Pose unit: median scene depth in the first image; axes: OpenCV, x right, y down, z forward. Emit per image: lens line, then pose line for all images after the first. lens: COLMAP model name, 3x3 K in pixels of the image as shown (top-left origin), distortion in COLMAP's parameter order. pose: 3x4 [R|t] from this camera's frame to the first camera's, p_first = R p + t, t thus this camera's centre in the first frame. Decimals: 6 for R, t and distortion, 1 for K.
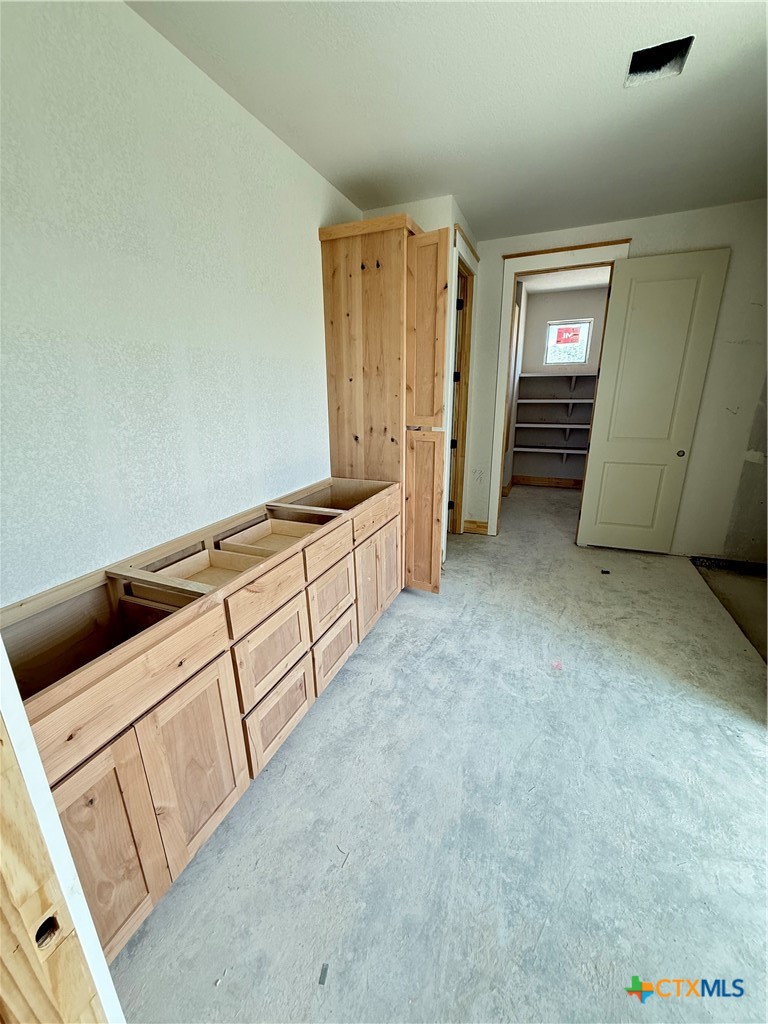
lens RADIAL K [[407.0, 0, 385.0], [0, 407.0, 513.4], [0, 0, 1]] dist [0.000460, -0.000066]
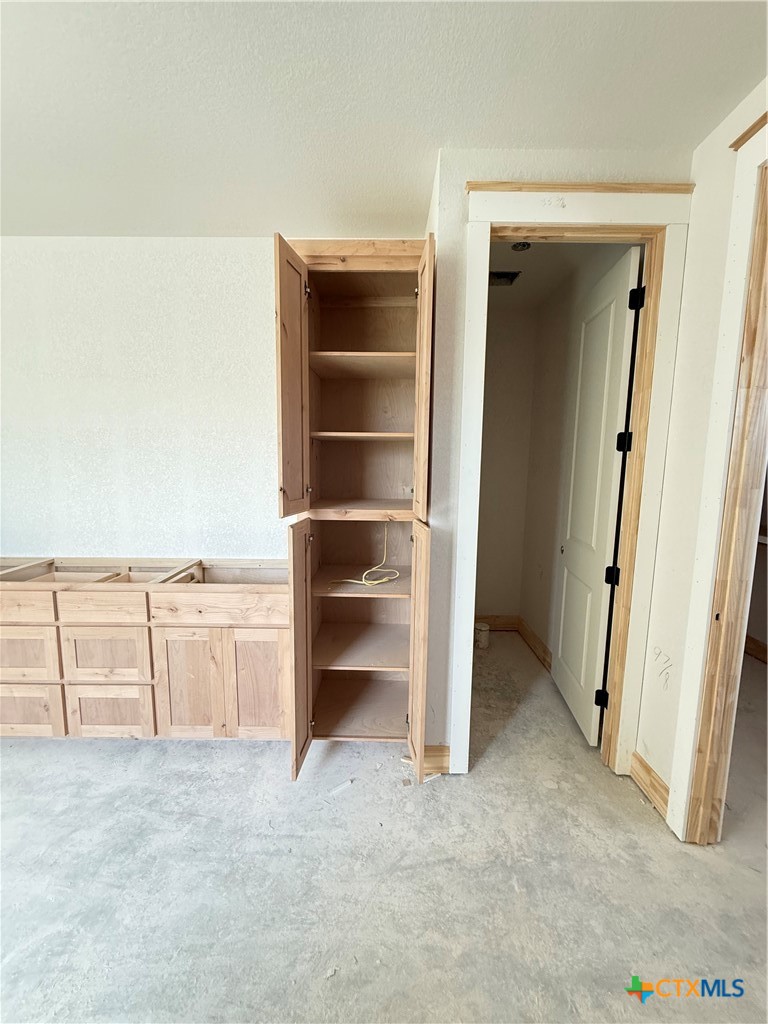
lens RADIAL K [[407.0, 0, 385.0], [0, 407.0, 513.4], [0, 0, 1]] dist [0.000460, -0.000066]
pose [[0.372198, 0.131055, -0.918854, 0.929682], [-0.286197, 0.957947, 0.020701, -0.324425], [0.882927, 0.255268, 0.394053, 1.031478]]
